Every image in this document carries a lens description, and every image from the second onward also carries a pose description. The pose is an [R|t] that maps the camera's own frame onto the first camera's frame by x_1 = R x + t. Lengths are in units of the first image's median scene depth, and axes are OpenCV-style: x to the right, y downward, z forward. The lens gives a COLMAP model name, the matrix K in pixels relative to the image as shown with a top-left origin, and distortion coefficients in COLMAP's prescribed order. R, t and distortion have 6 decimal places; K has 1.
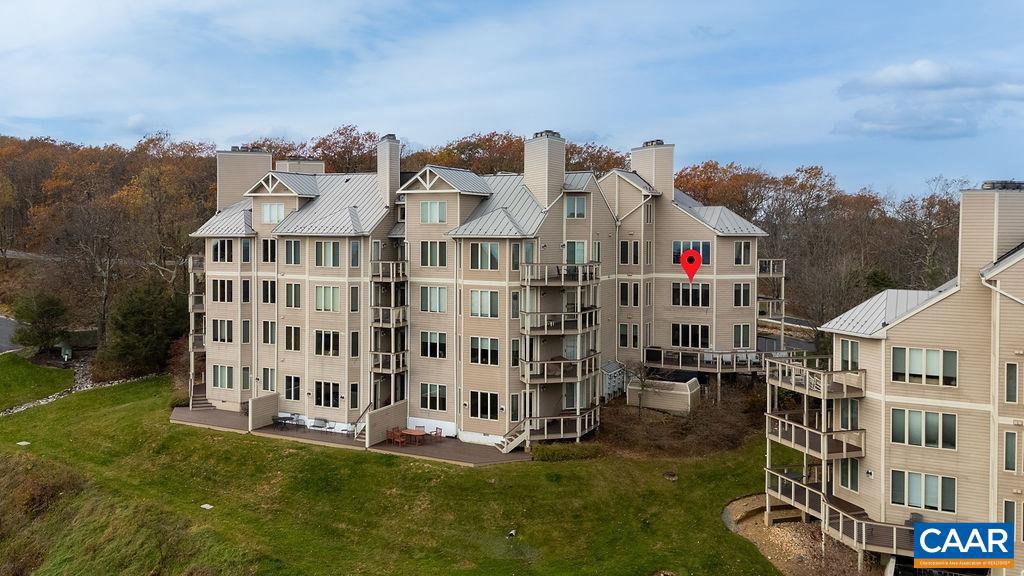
lens RADIAL K [[824.2, 0, 484.4], [0, 824.2, 248.2], [0, 0, 1]] dist [0.144622, -0.138093]
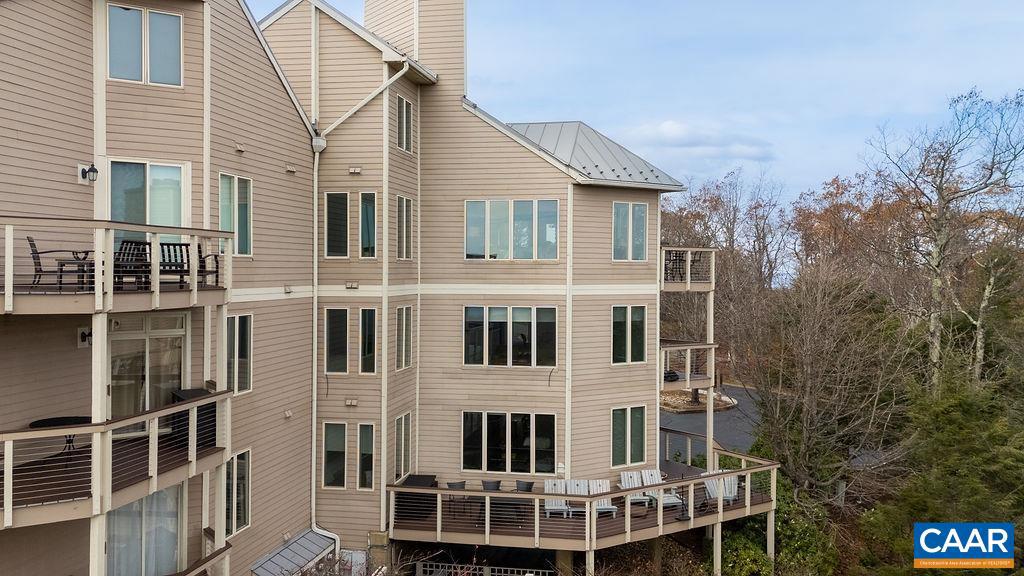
lens RADIAL K [[794.0, 0, 525.9], [0, 794.0, 282.8], [0, 0, 1]] dist [0.098894, -0.120473]
pose [[0.948165, 0.000169, 0.317780, 0.138472], [0.005381, 0.999848, -0.016587, 0.037394], [-0.317734, 0.017437, 0.948020, 0.652570]]
